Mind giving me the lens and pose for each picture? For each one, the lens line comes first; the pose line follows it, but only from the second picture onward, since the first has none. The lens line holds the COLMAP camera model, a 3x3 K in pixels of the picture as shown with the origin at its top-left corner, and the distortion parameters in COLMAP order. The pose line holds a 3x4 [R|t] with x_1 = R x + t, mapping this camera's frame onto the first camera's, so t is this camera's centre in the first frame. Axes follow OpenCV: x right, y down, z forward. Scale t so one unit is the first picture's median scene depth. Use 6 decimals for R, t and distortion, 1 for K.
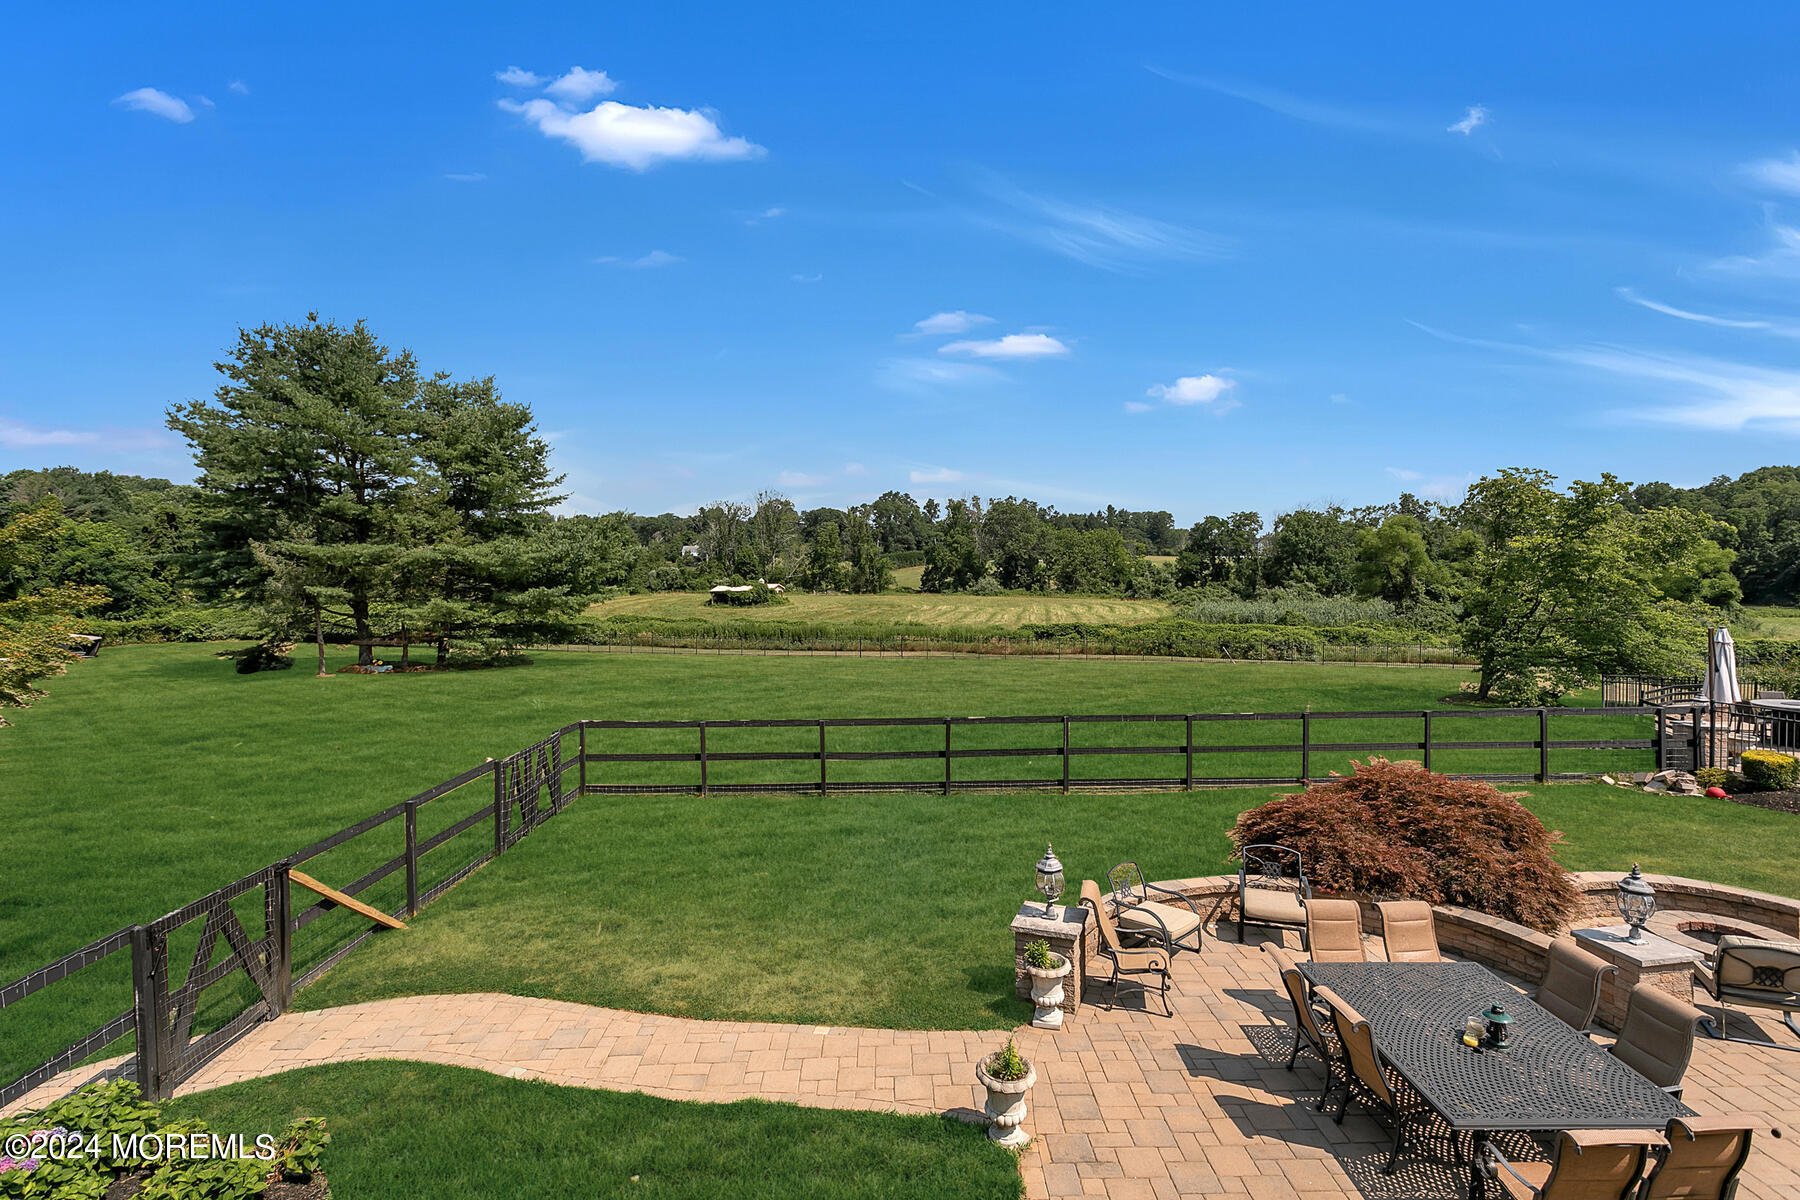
lens RADIAL K [[845.4, 0, 908.7], [0, 845.4, 593.6], [0, 0, 1]] dist [0.001034, 0.000851]
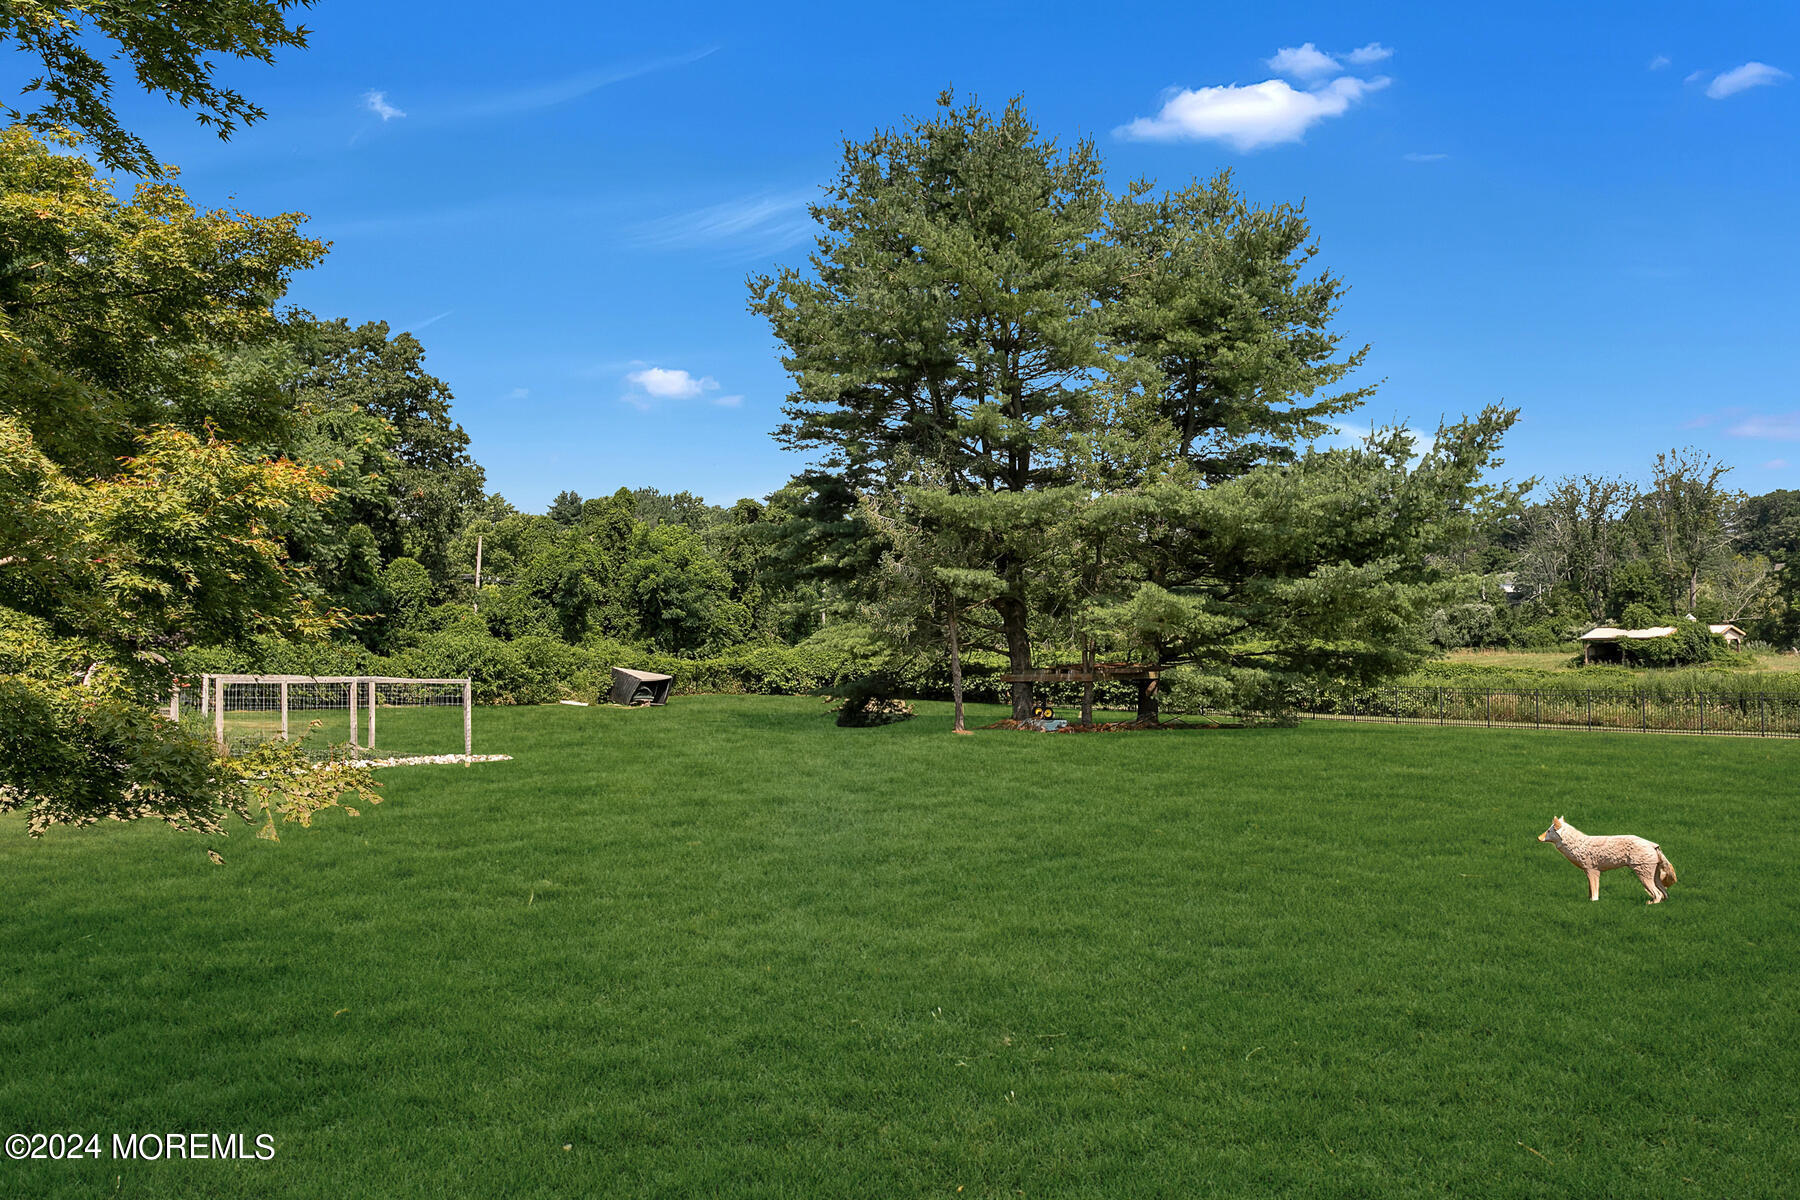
lens RADIAL K [[1563.7, 0, 899.1], [0, 1563.7, 601.7], [0, 0, 1]] dist [0.006495, 0.006712]
pose [[0.812721, -0.018970, -0.582344, -0.121380], [-0.002763, 0.999333, -0.036410, 0.045837], [0.582647, 0.031200, 0.812127, 0.136507]]
